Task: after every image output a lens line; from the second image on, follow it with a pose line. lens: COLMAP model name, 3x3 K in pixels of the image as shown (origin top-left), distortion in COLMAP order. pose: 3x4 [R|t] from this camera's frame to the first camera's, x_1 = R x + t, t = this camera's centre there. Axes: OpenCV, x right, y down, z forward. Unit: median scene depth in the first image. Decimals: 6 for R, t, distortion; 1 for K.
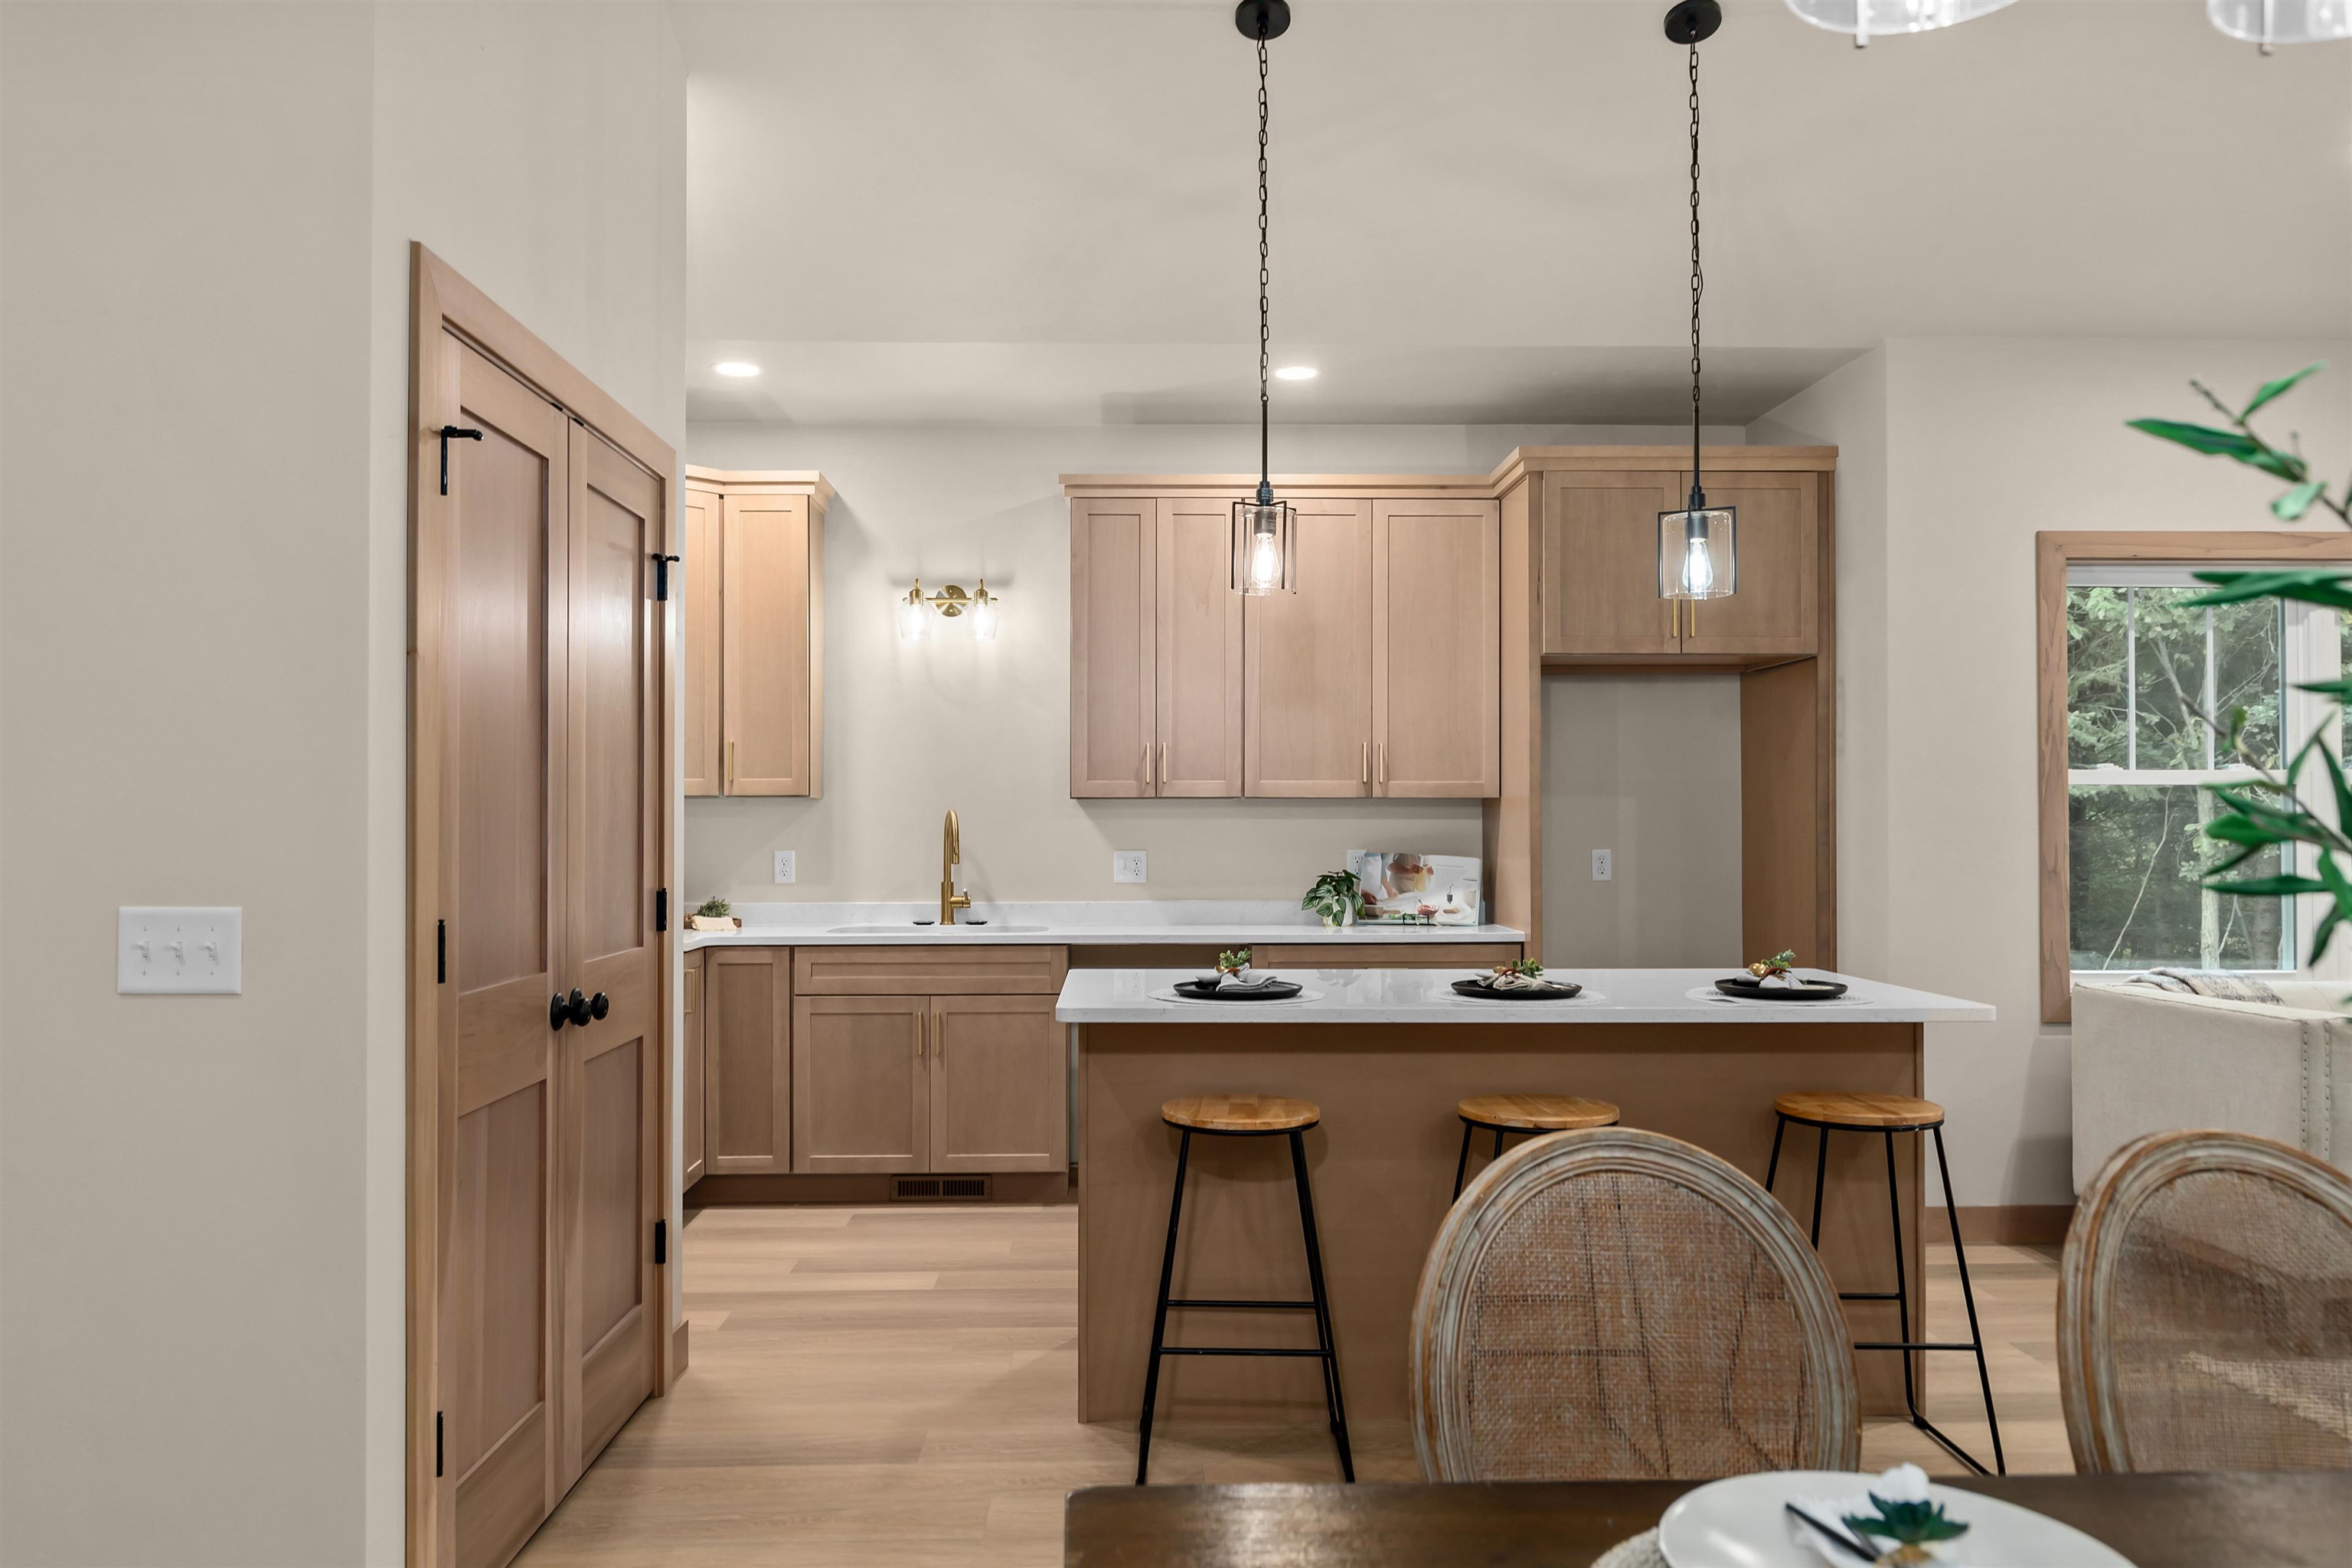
lens RADIAL K [[1676.5, 0, 1174.7], [0, 1676.5, 785.3], [0, 0, 1]] dist [-0.003246, -0.001038]
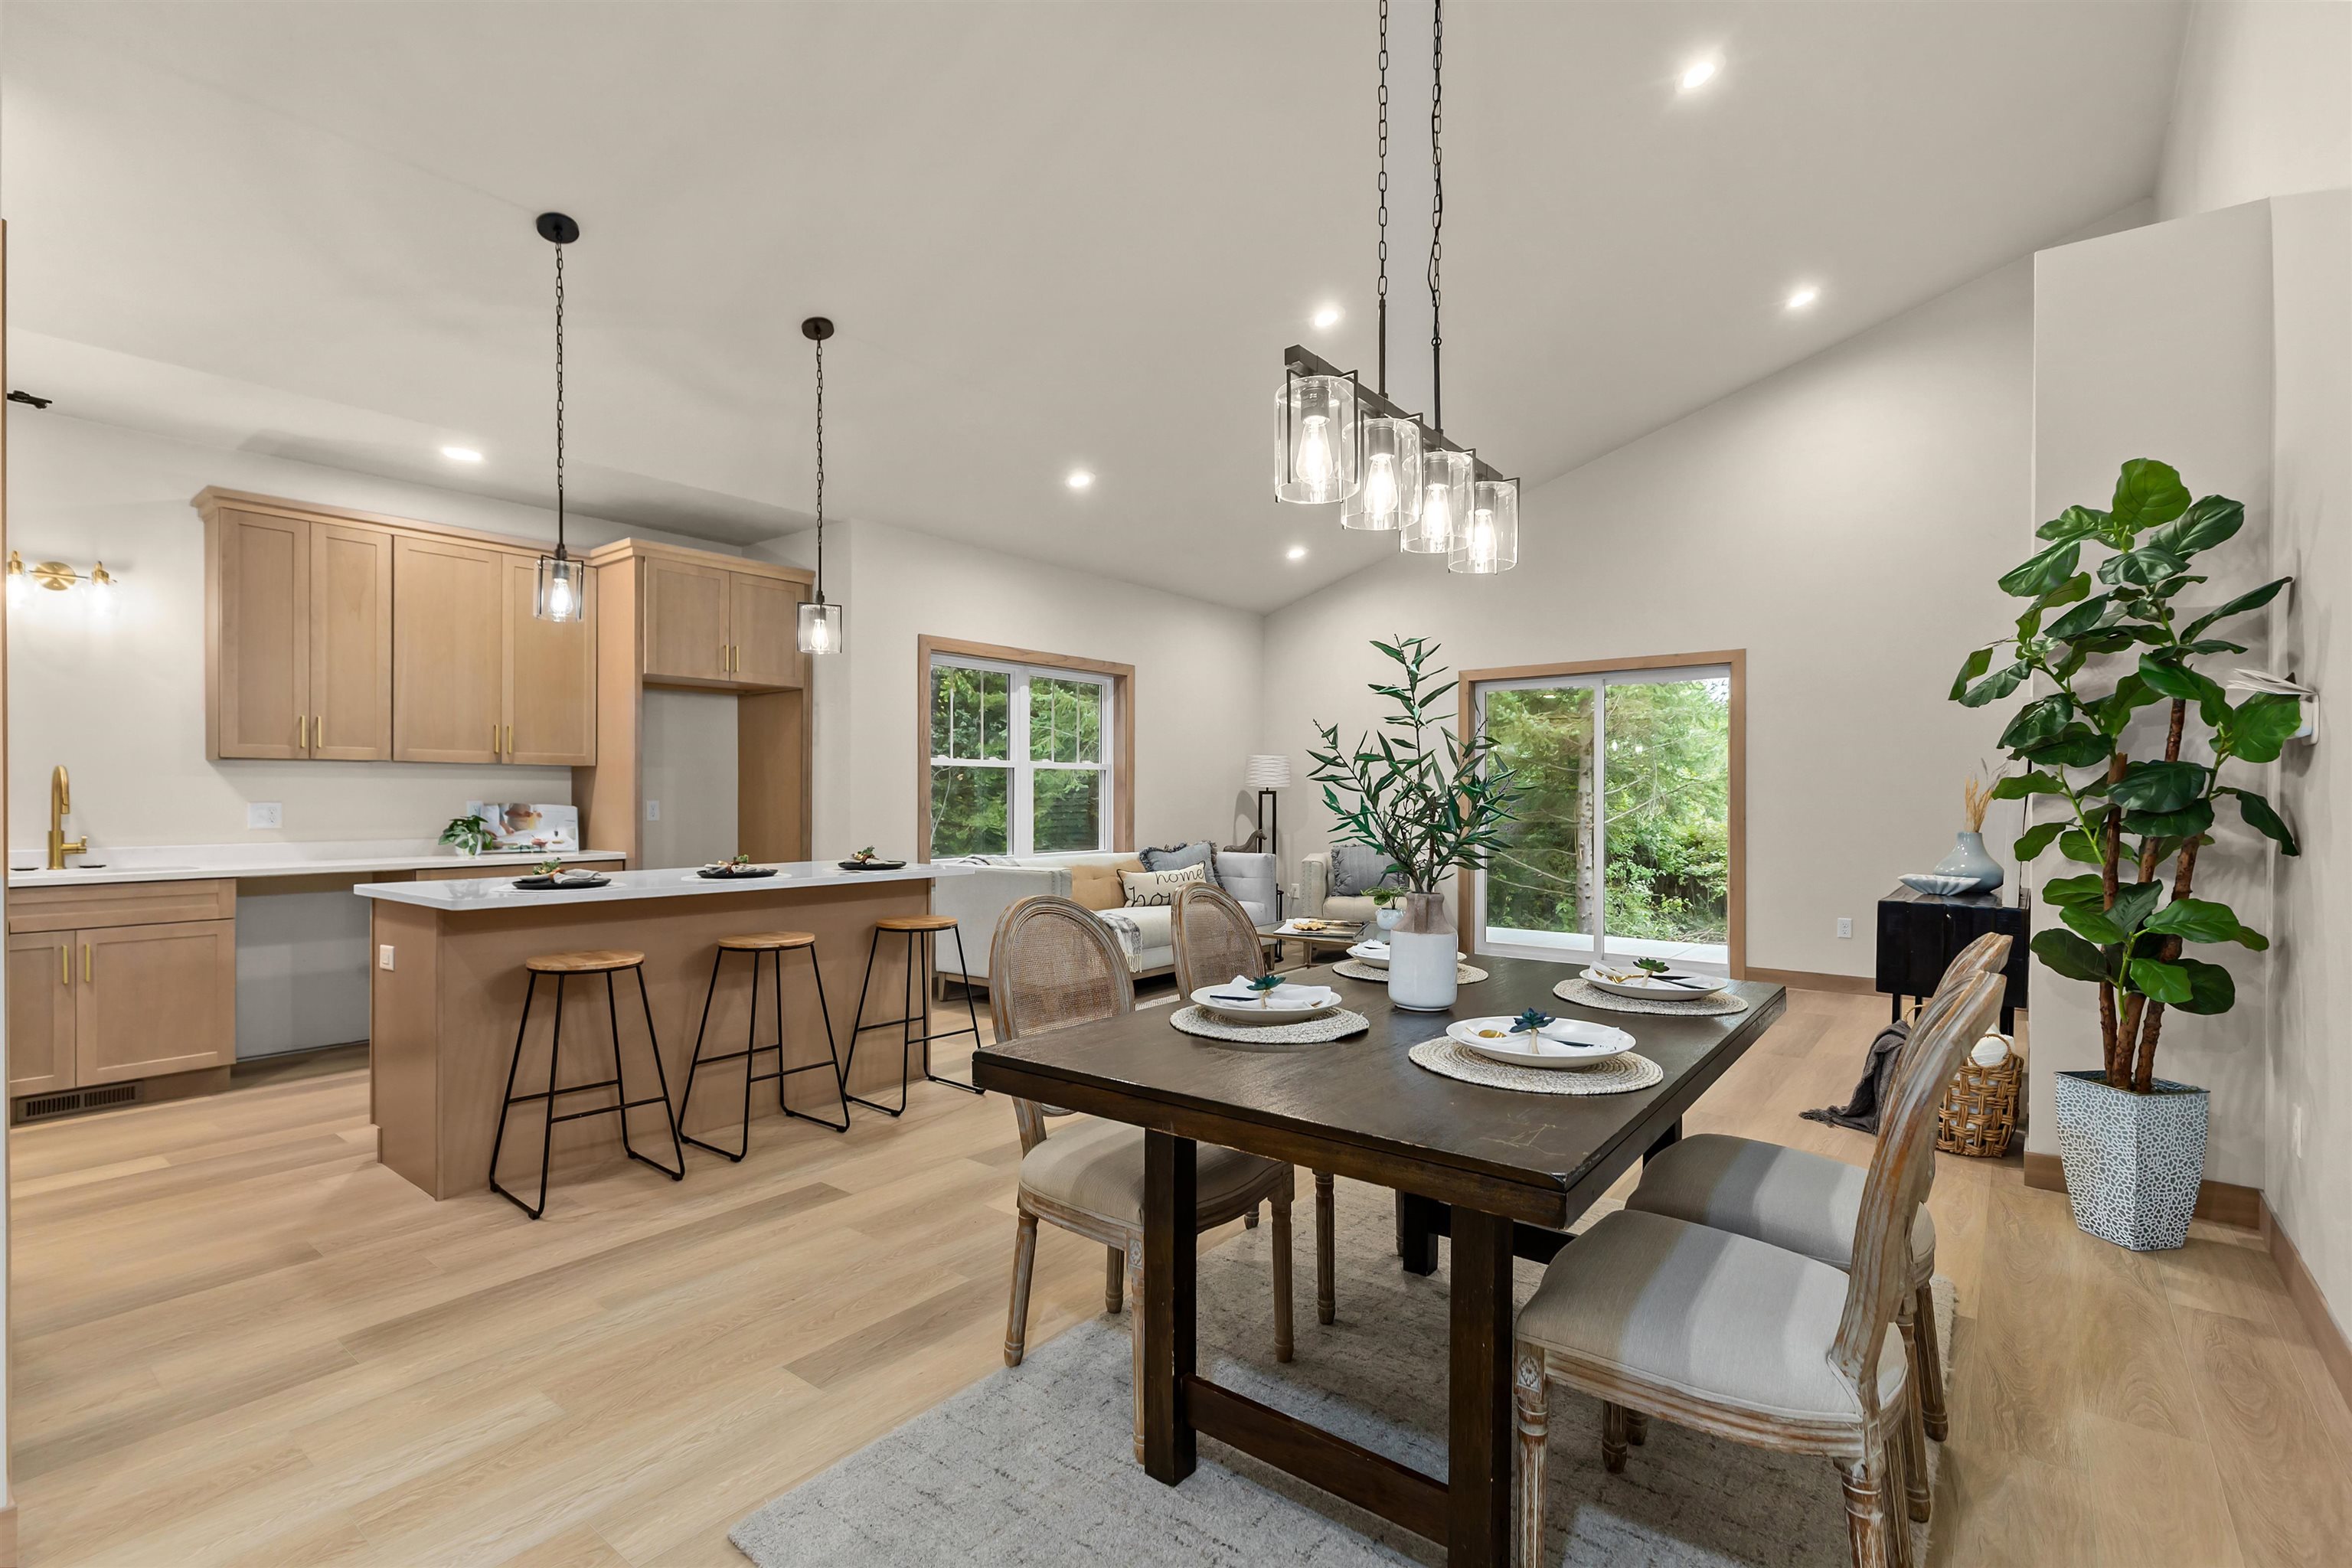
lens RADIAL K [[1074.8, 0, 1177.0], [0, 1074.8, 793.4], [0, 0, 1]] dist [0.003852, 0.000086]
pose [[0.637382, 0.003591, 0.770539, -0.221118], [-0.017383, 0.999802, 0.009720, 0.013839], [-0.770352, -0.019590, 0.637318, -0.022732]]
